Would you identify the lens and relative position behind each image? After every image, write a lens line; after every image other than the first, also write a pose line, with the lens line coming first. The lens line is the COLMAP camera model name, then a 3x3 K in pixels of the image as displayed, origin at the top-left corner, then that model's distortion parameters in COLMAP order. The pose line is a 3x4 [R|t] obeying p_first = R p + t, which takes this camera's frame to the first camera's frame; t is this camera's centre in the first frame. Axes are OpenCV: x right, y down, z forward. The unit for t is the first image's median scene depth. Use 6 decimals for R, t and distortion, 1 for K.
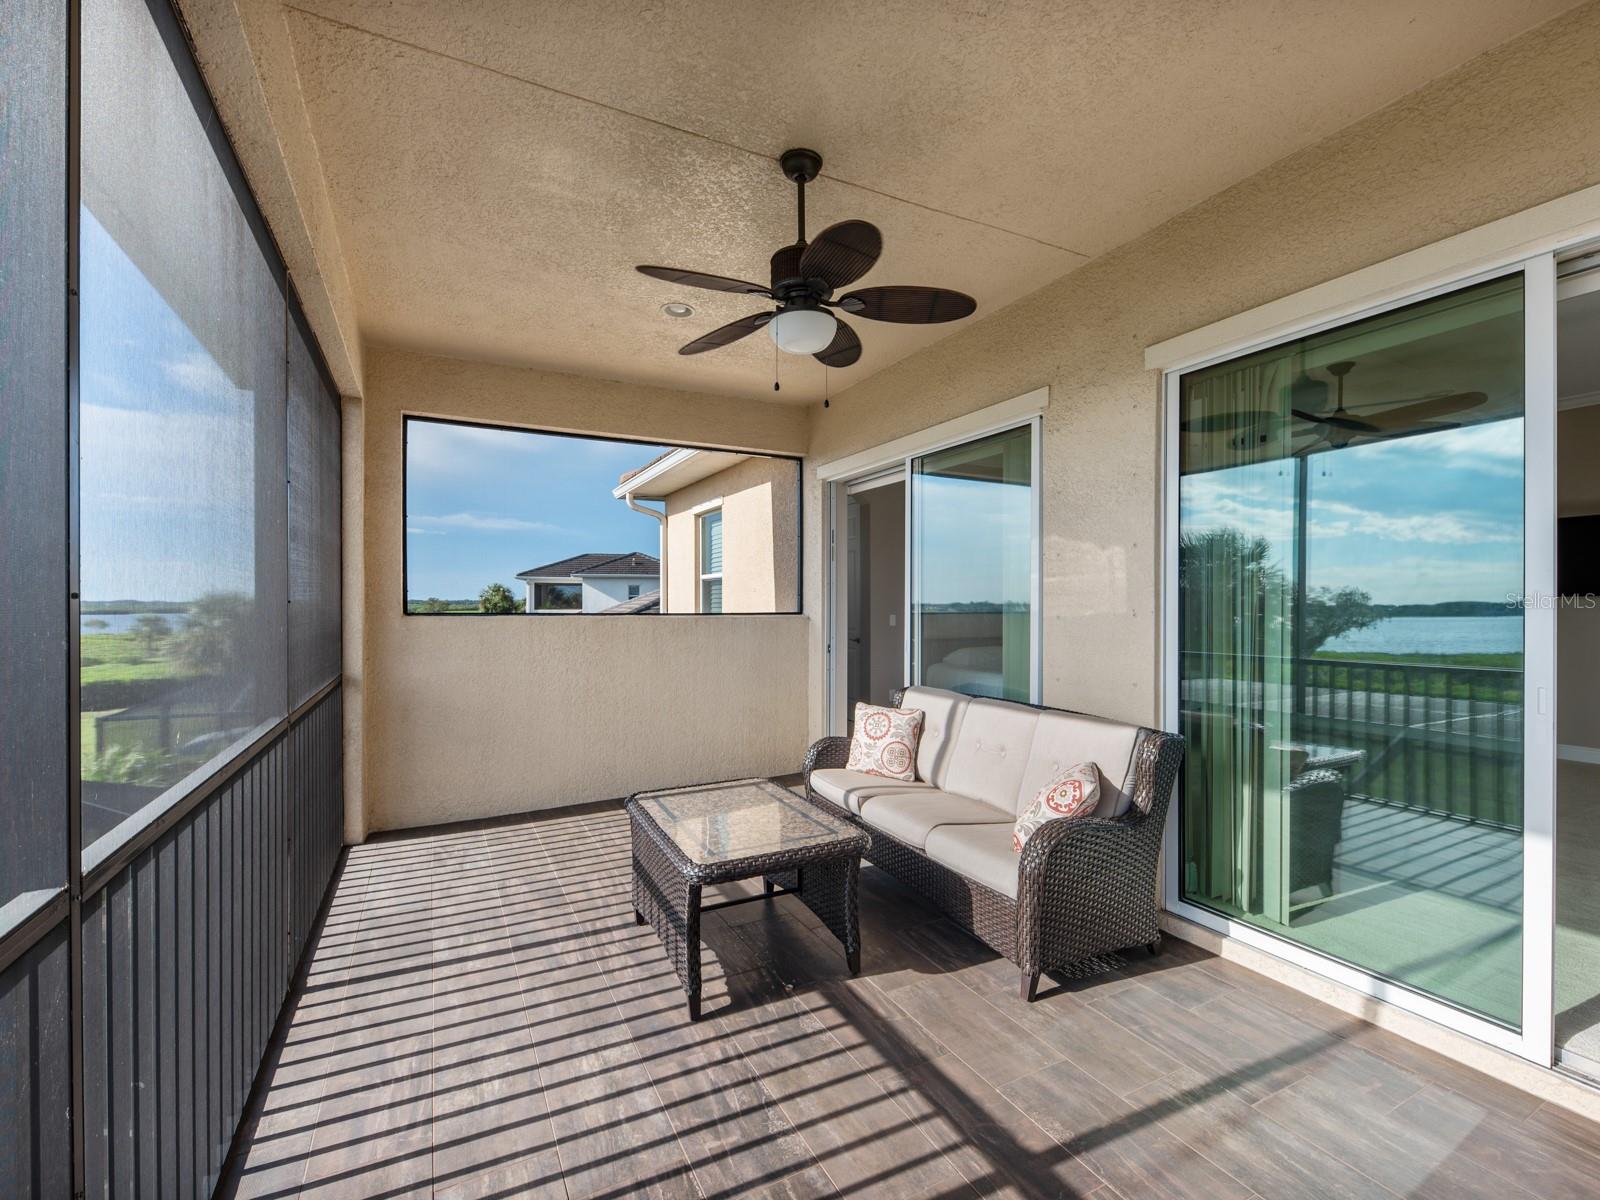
lens RADIAL K [[752.8, 0, 751.6], [0, 752.8, 613.8], [0, 0, 1]] dist [0.007755, -0.000455]
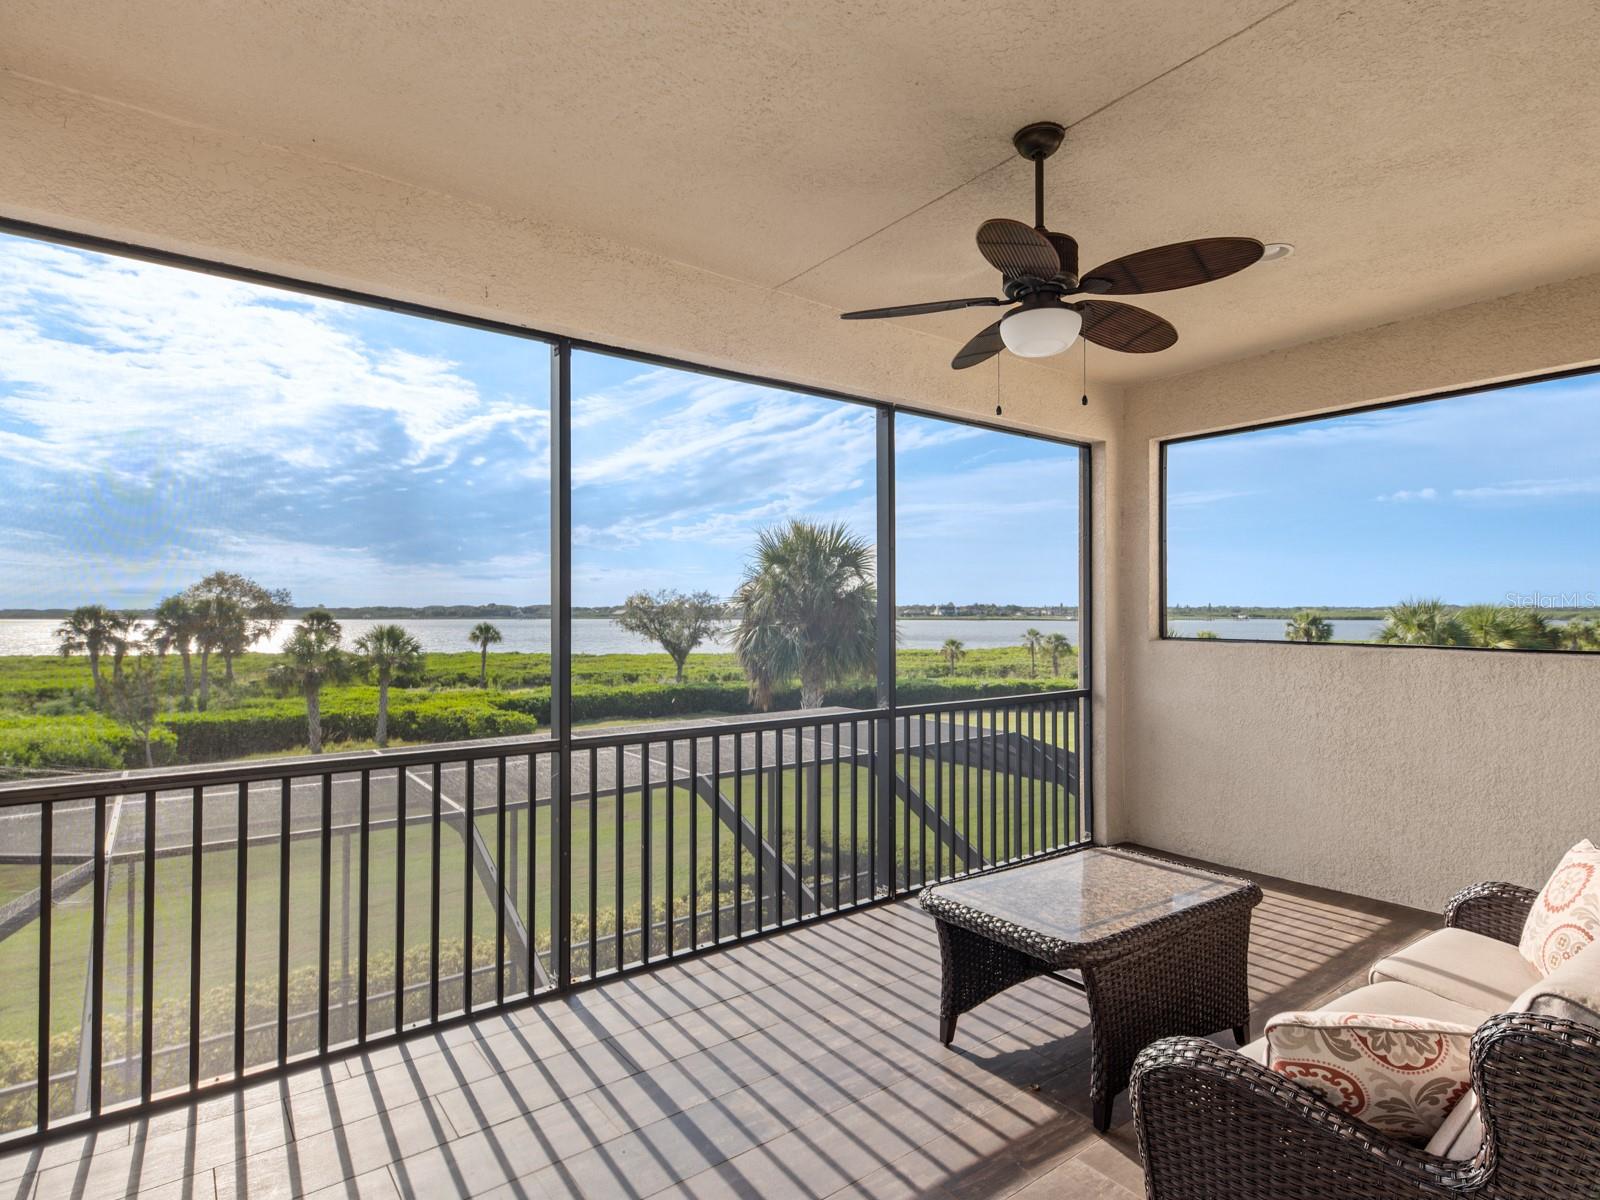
lens RADIAL K [[876.7, 0, 831.7], [0, 876.7, 606.5], [0, 0, 1]] dist [0.029165, -0.010837]
pose [[0.161225, 0.000011, -0.986918, 0.637272], [-0.010270, 0.999946, -0.001666, -0.035203], [0.986864, 0.010404, 0.161217, 0.369865]]
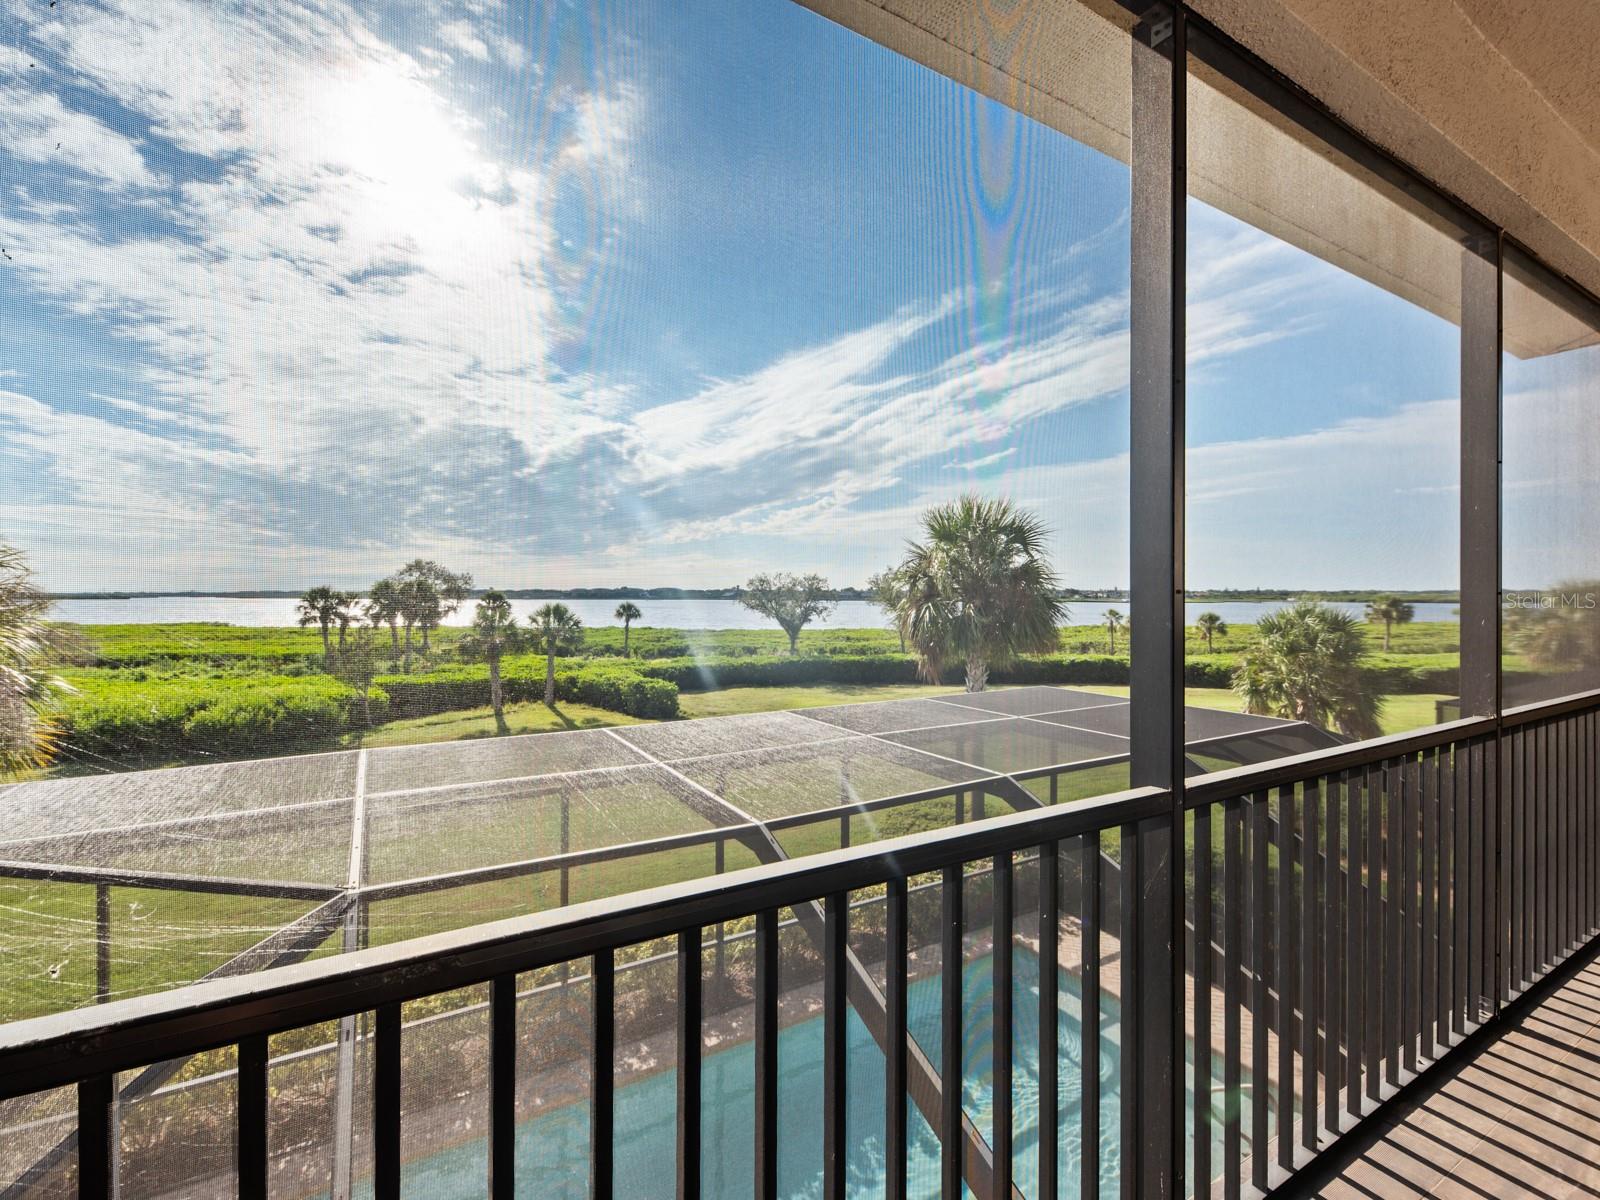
lens RADIAL K [[752.8, 0, 821.0], [0, 752.8, 597.1], [0, 0, 1]] dist [0.007755, -0.000455]
pose [[0.052195, 0.009789, -0.998589, 0.469177], [-0.011595, 0.999890, 0.009196, -0.025183], [0.998570, 0.011099, 0.052303, 0.266777]]
